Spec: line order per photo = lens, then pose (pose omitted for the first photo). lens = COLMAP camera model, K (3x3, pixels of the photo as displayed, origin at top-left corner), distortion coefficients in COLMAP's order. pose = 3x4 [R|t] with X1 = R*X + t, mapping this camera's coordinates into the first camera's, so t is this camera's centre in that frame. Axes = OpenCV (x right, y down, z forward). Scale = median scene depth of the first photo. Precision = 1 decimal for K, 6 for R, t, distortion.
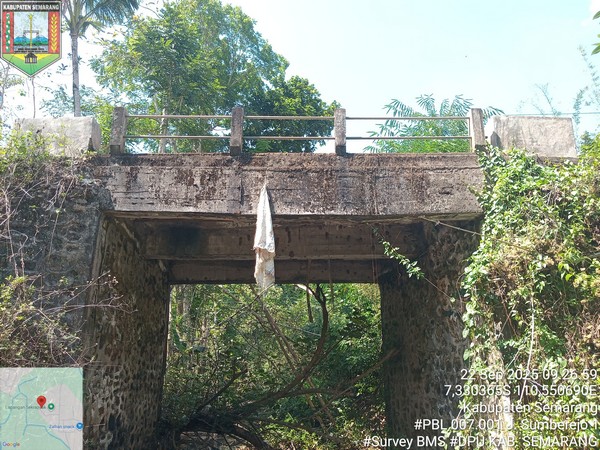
lens RADIAL K [[446.8, 0, 301.3], [0, 446.8, 223.8], [0, 0, 1]] dist [0.056467, -0.127148]
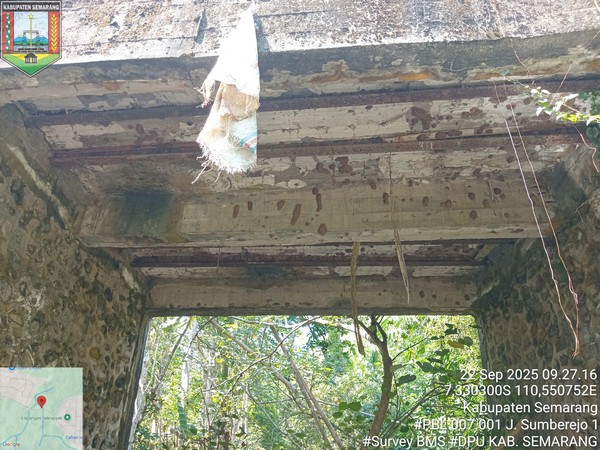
lens RADIAL K [[446.8, 0, 301.3], [0, 446.8, 223.8], [0, 0, 1]] dist [0.056467, -0.127148]
pose [[0.992932, -0.022804, -0.116474, 0.019044], [-0.002005, 0.978006, -0.208568, 0.199262], [0.118668, 0.207328, 0.971047, 0.503232]]
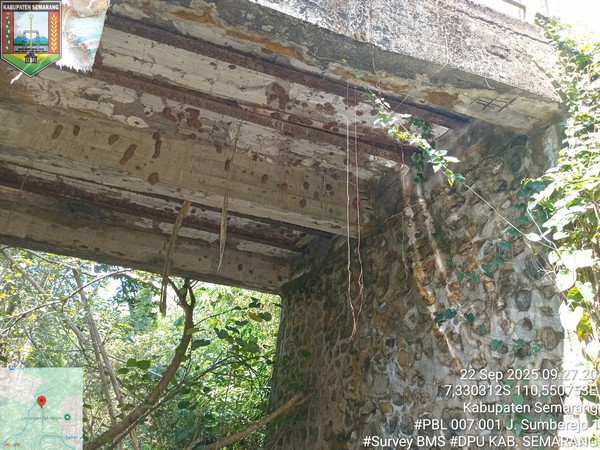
lens RADIAL K [[446.8, 0, 301.3], [0, 446.8, 223.8], [0, 0, 1]] dist [0.056467, -0.127148]
pose [[0.946388, 0.220304, 0.236255, 0.032484], [-0.180533, 0.967196, -0.178716, 0.203983], [-0.267877, 0.126483, 0.955115, 0.511835]]
